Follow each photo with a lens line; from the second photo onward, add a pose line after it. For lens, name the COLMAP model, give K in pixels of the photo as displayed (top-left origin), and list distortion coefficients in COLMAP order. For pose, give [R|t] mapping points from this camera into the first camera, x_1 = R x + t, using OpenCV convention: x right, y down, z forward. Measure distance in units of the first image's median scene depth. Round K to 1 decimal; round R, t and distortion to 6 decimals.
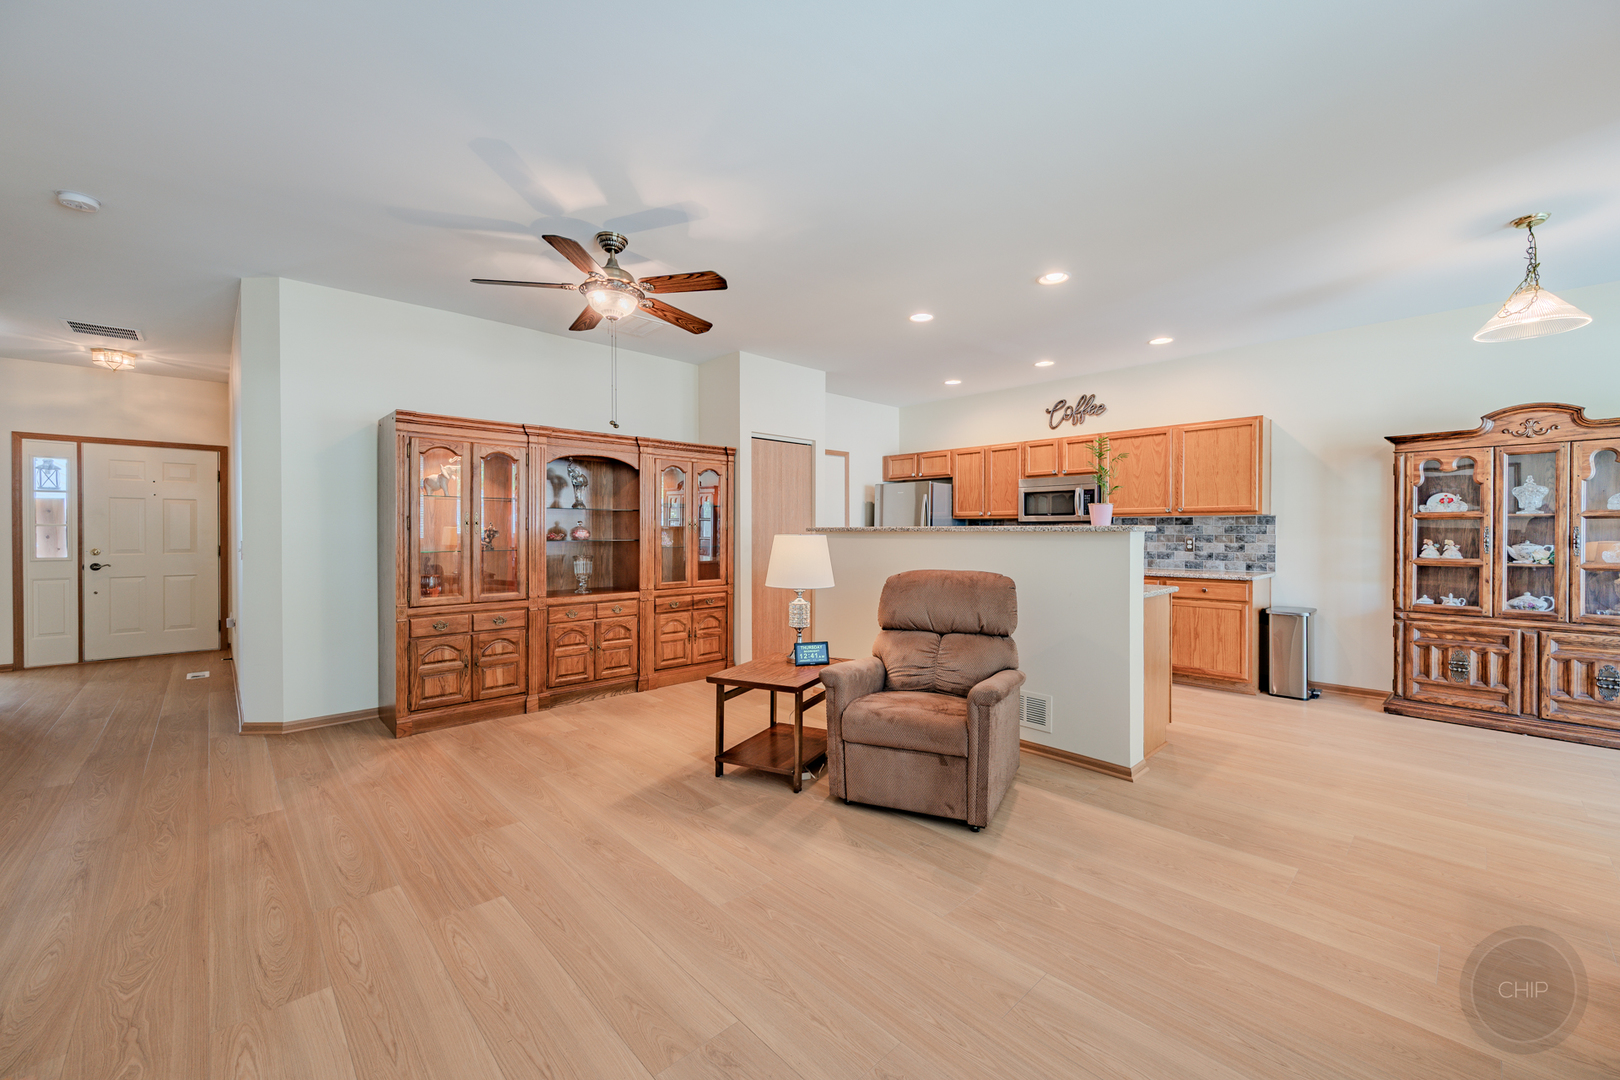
lens RADIAL K [[639.3, 0, 811.8], [0, 639.3, 535.0], [0, 0, 1]] dist [0.002752, 0.000155]
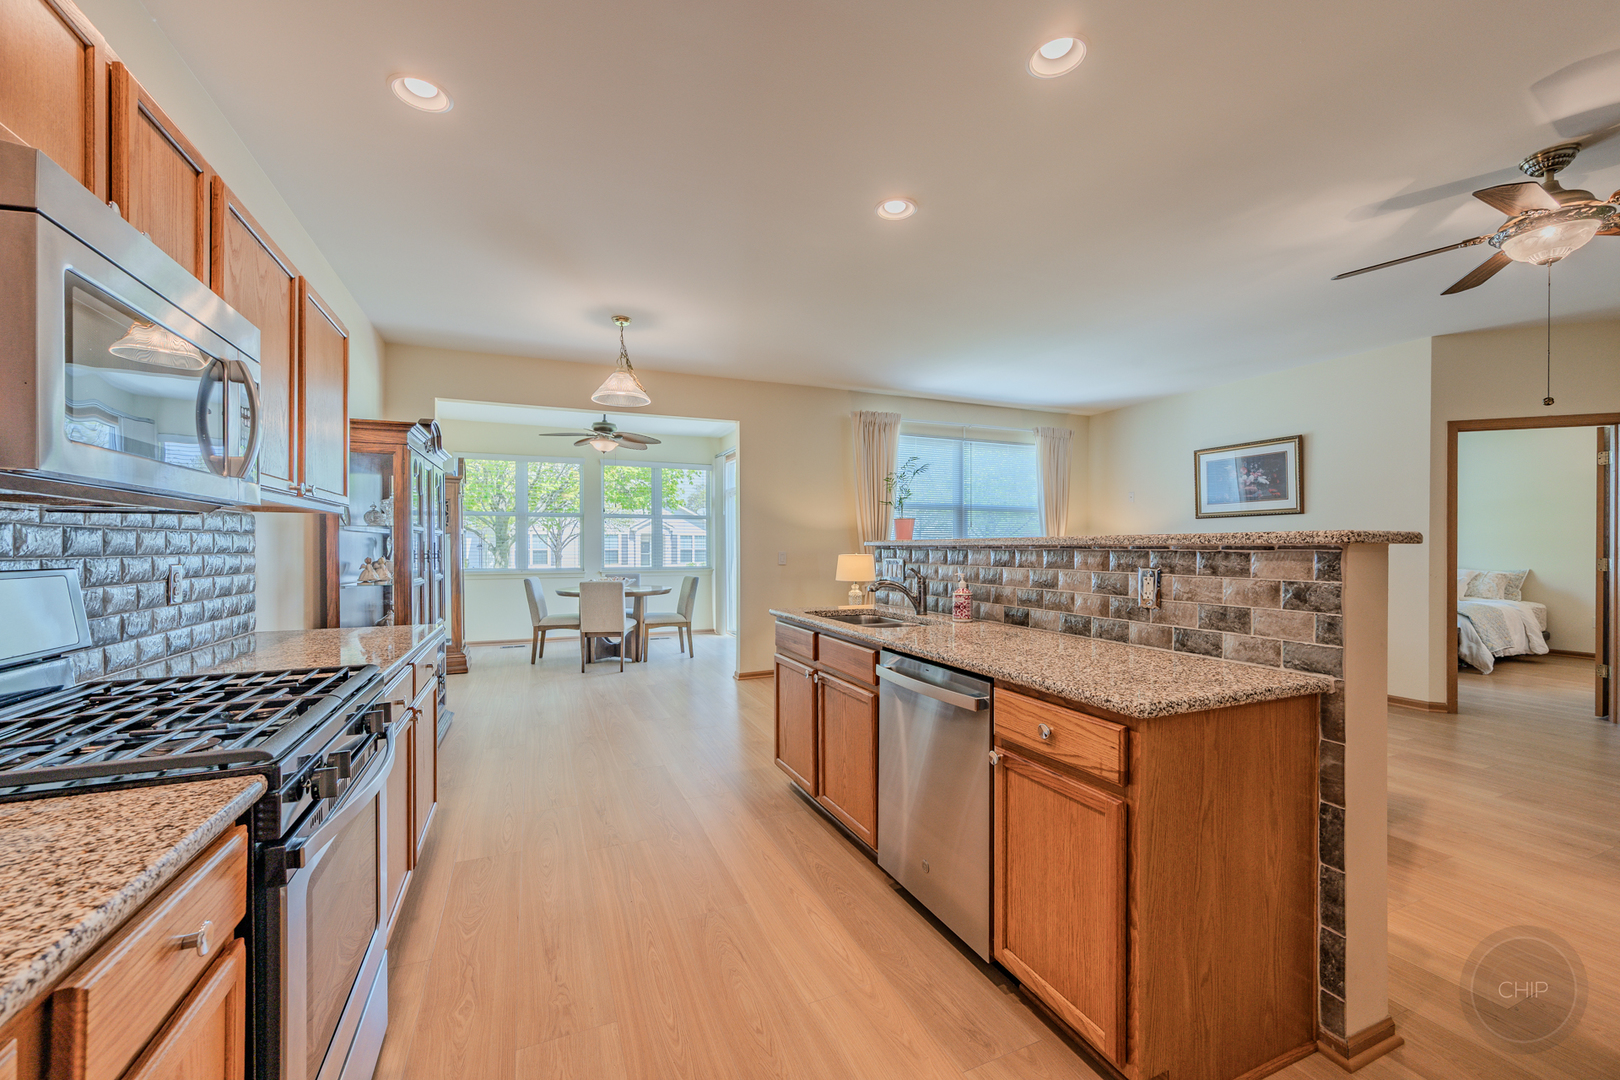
lens RADIAL K [[639.3, 0, 814.1], [0, 639.3, 545.4], [0, 0, 1]] dist [0.002752, 0.000155]
pose [[-0.941424, 0.002257, 0.337217, 0.205548], [0.003995, 0.999982, 0.004457, -0.009200], [-0.337201, 0.005543, -0.941417, 1.684007]]
